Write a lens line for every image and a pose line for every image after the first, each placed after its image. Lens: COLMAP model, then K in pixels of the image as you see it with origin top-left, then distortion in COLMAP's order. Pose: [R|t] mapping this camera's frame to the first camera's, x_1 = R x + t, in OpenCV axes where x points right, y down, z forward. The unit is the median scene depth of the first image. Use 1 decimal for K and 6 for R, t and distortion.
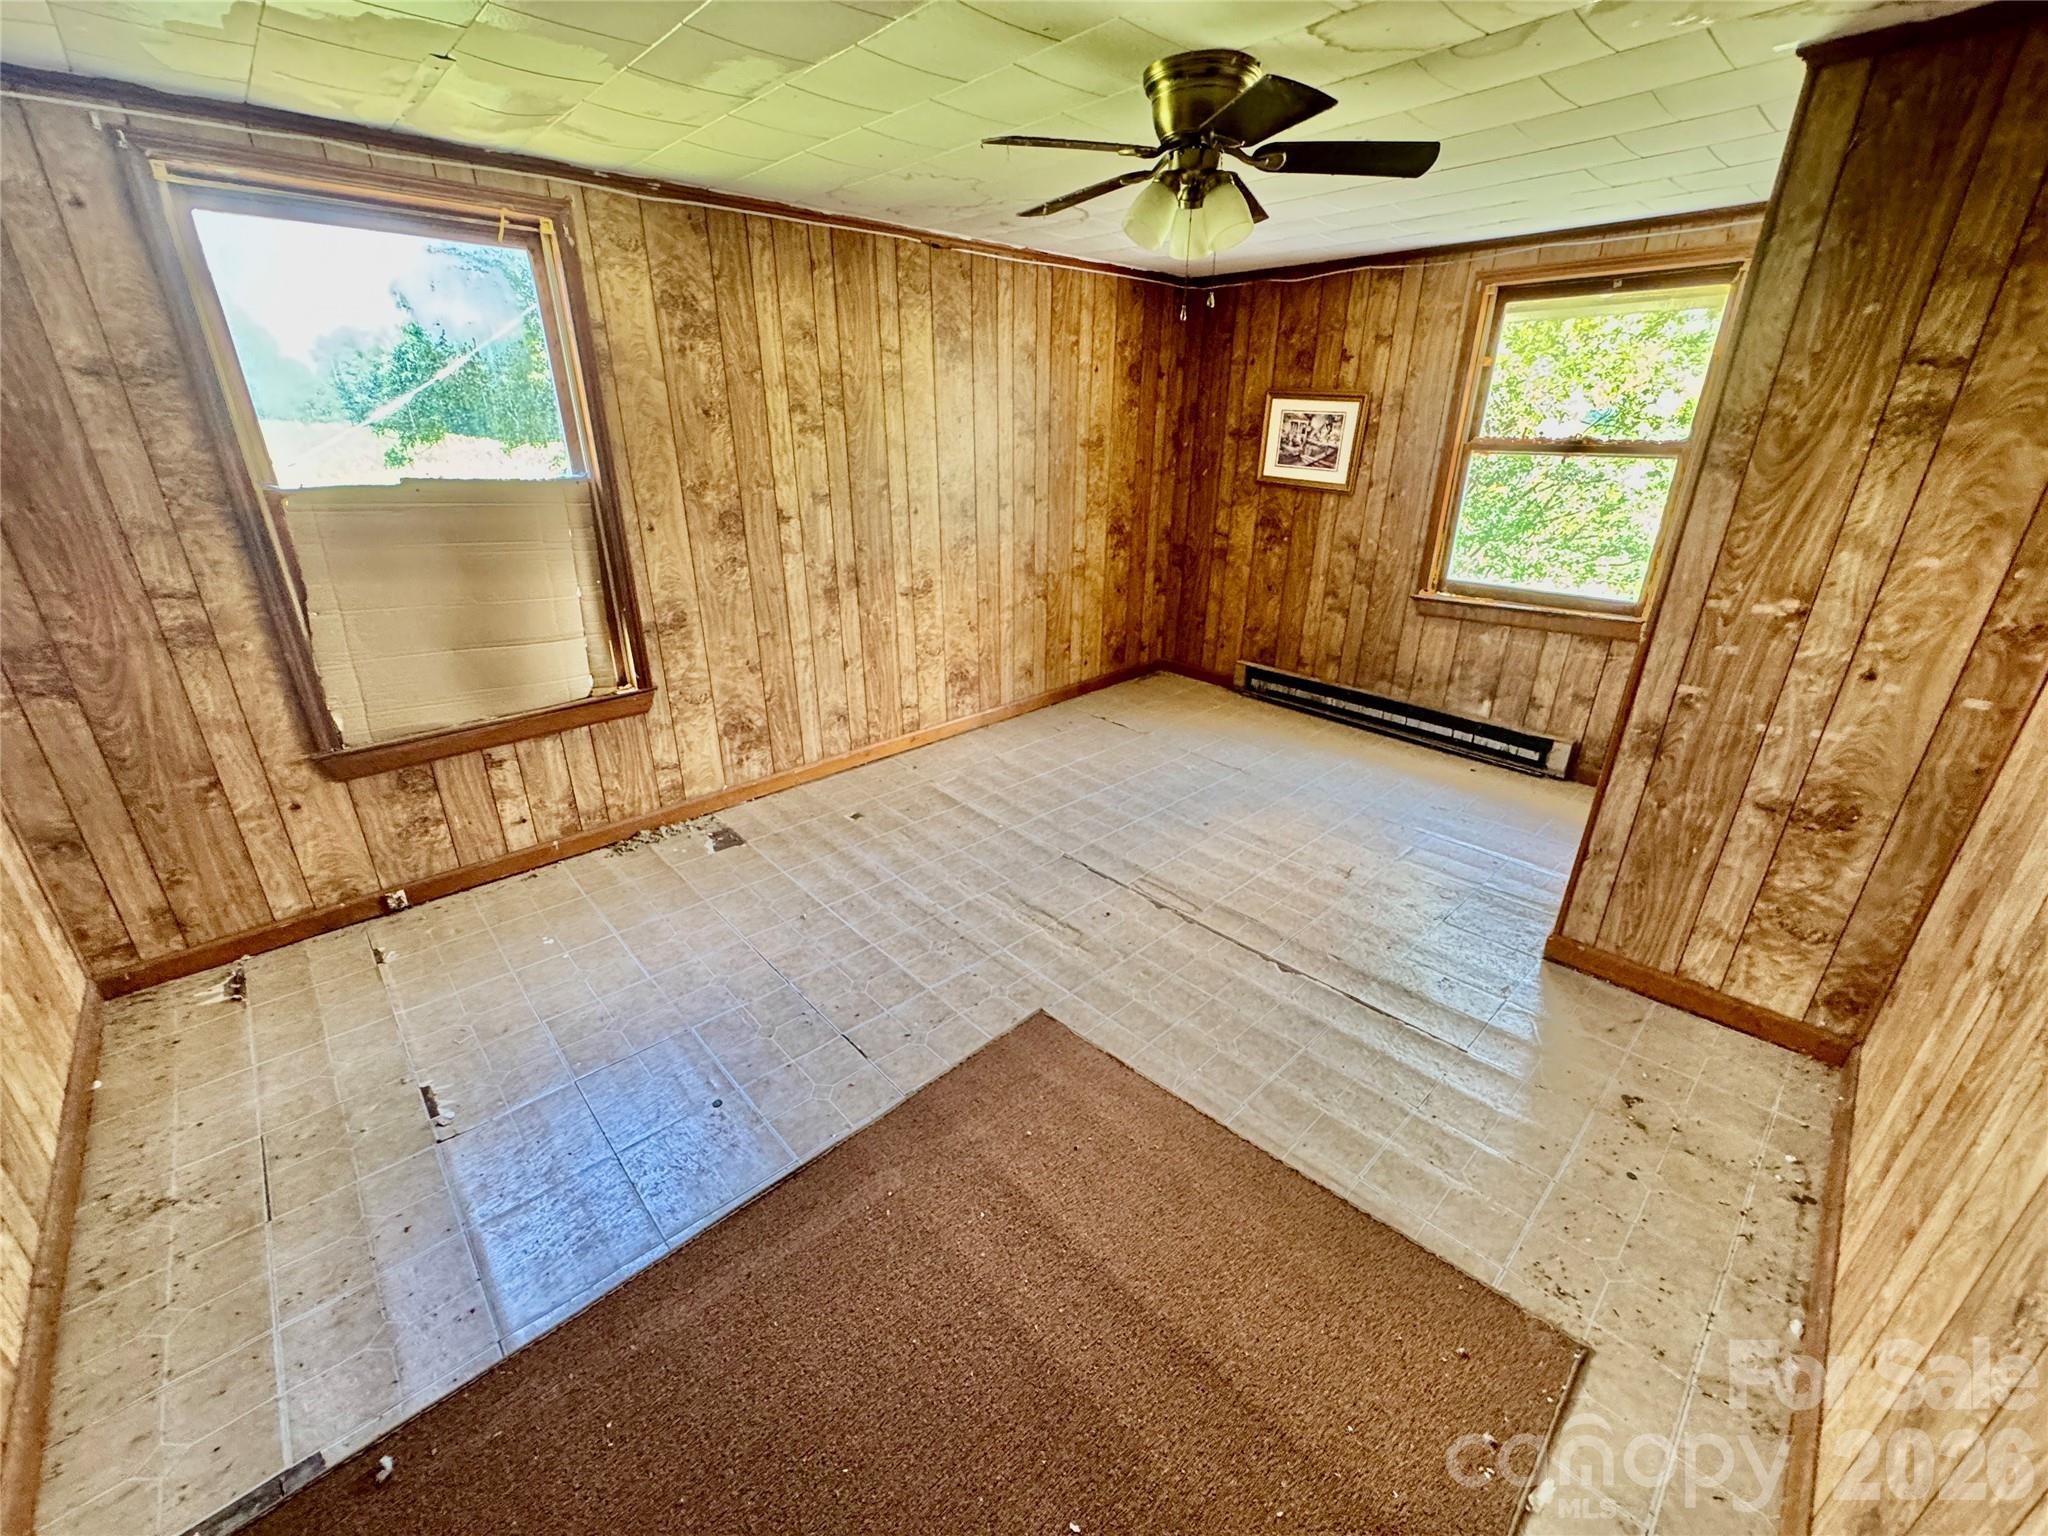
lens RADIAL K [[822.6, 0, 1021.3], [0, 822.6, 764.3], [0, 0, 1]] dist [-0.002553, -0.000280]
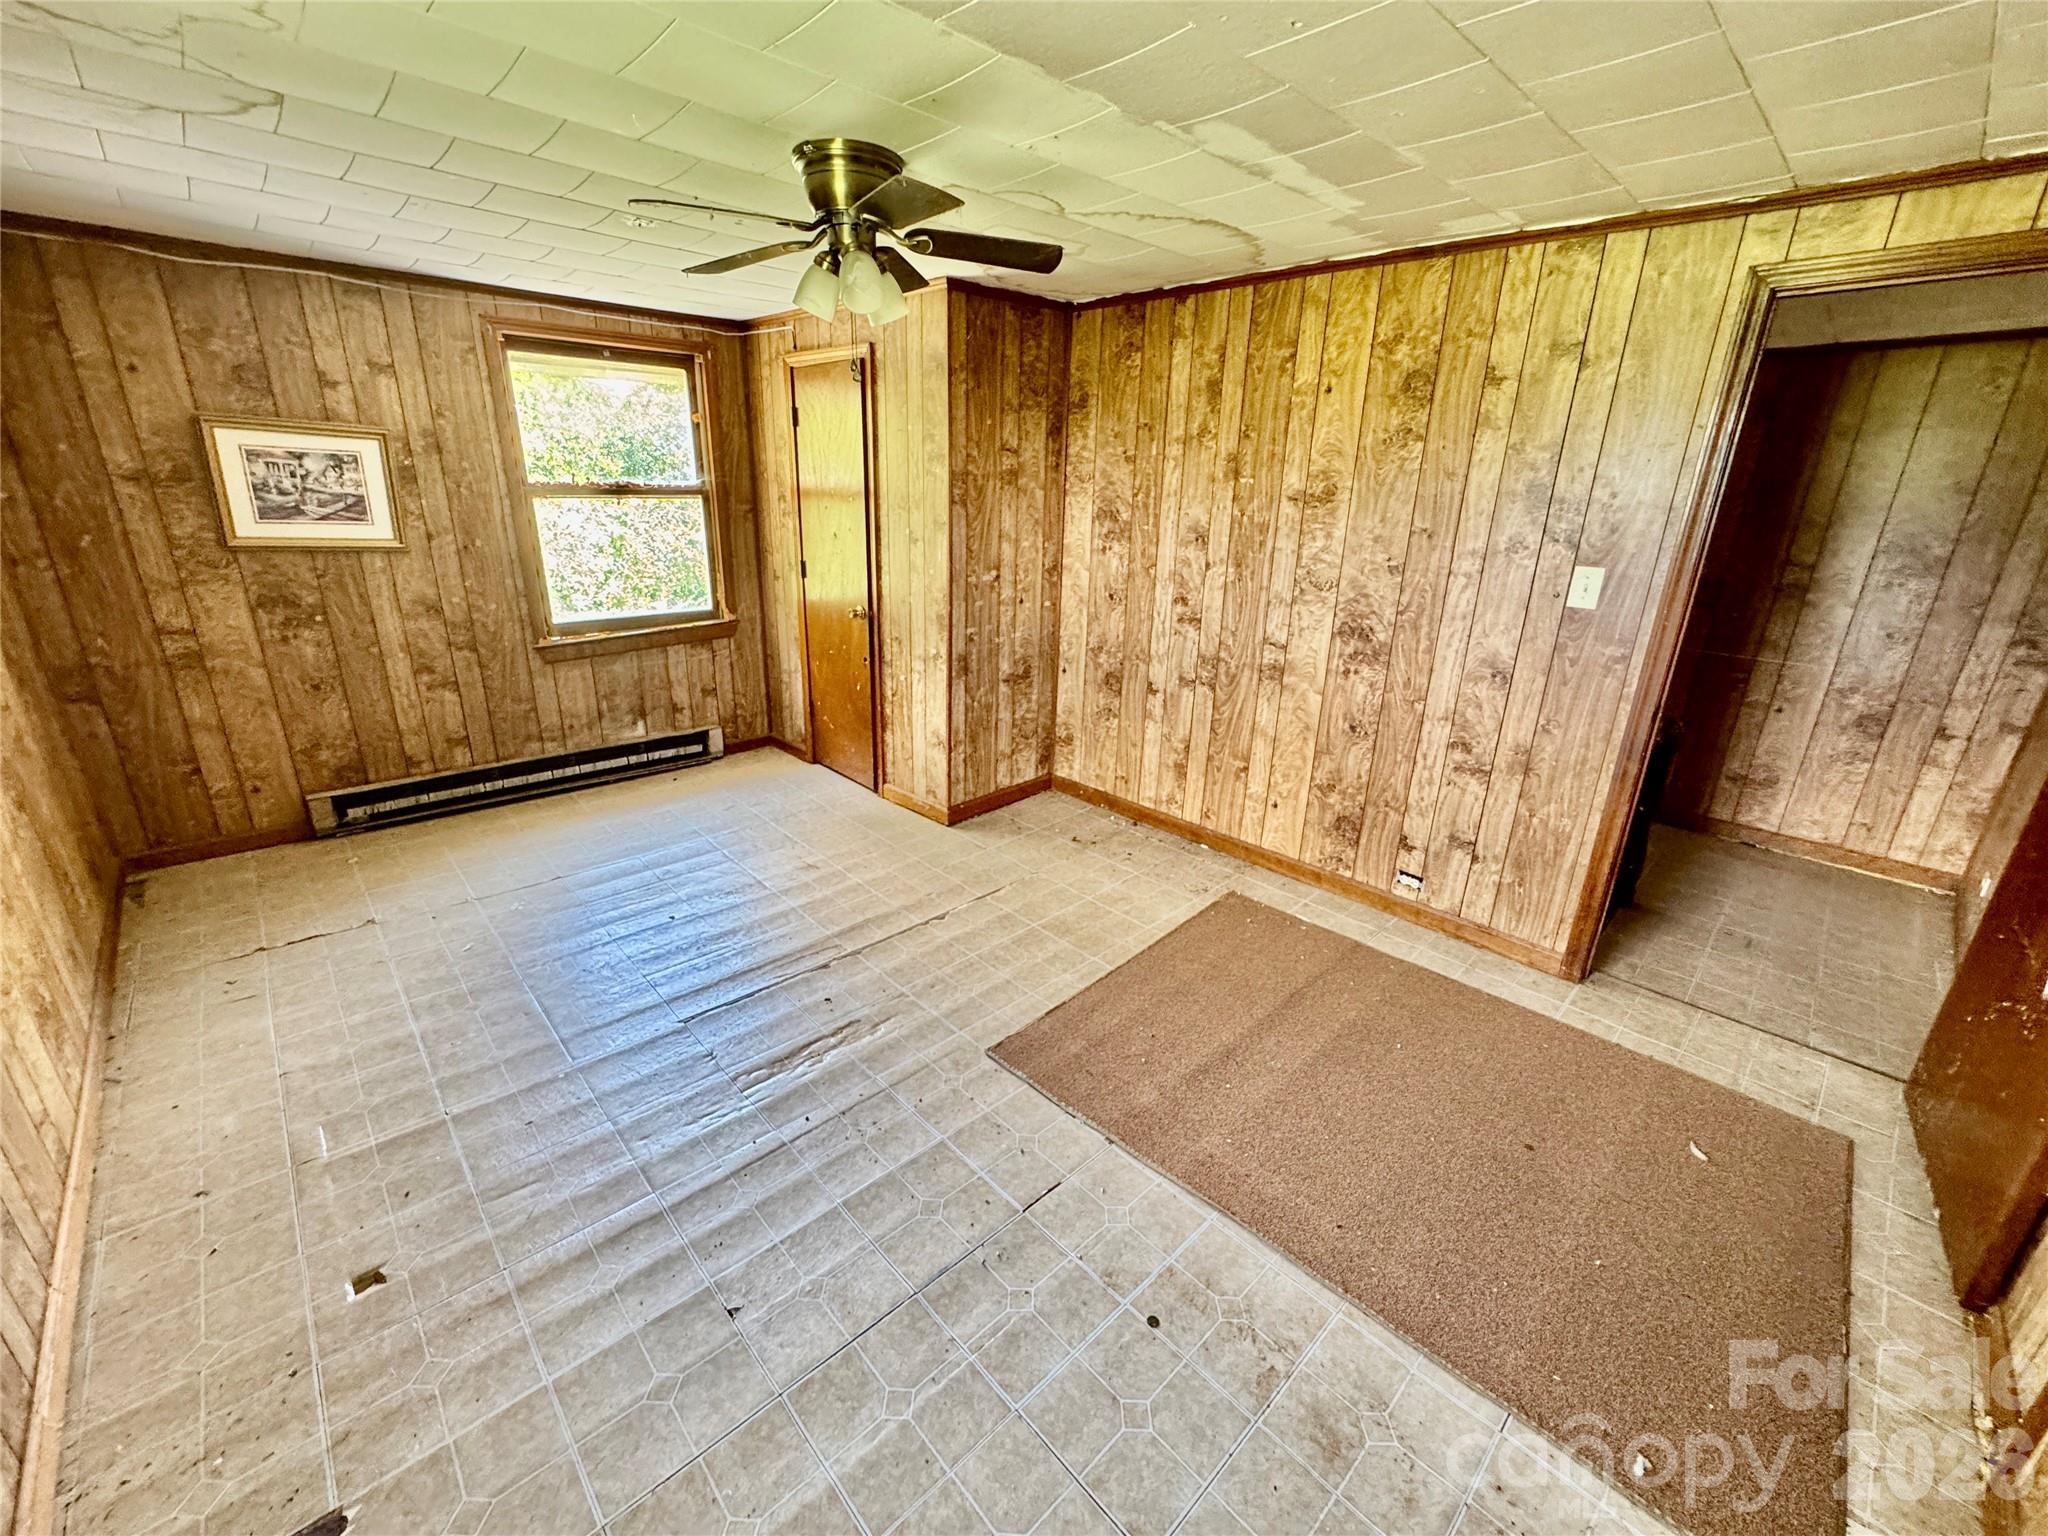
lens RADIAL K [[822.6, 0, 1021.3], [0, 822.6, 764.3], [0, 0, 1]] dist [-0.002553, -0.000280]
pose [[-0.004655, -0.331355, 0.943495, -0.467807], [0.363190, 0.878516, 0.310326, -0.177298], [-0.931703, 0.344113, 0.116255, 0.416712]]
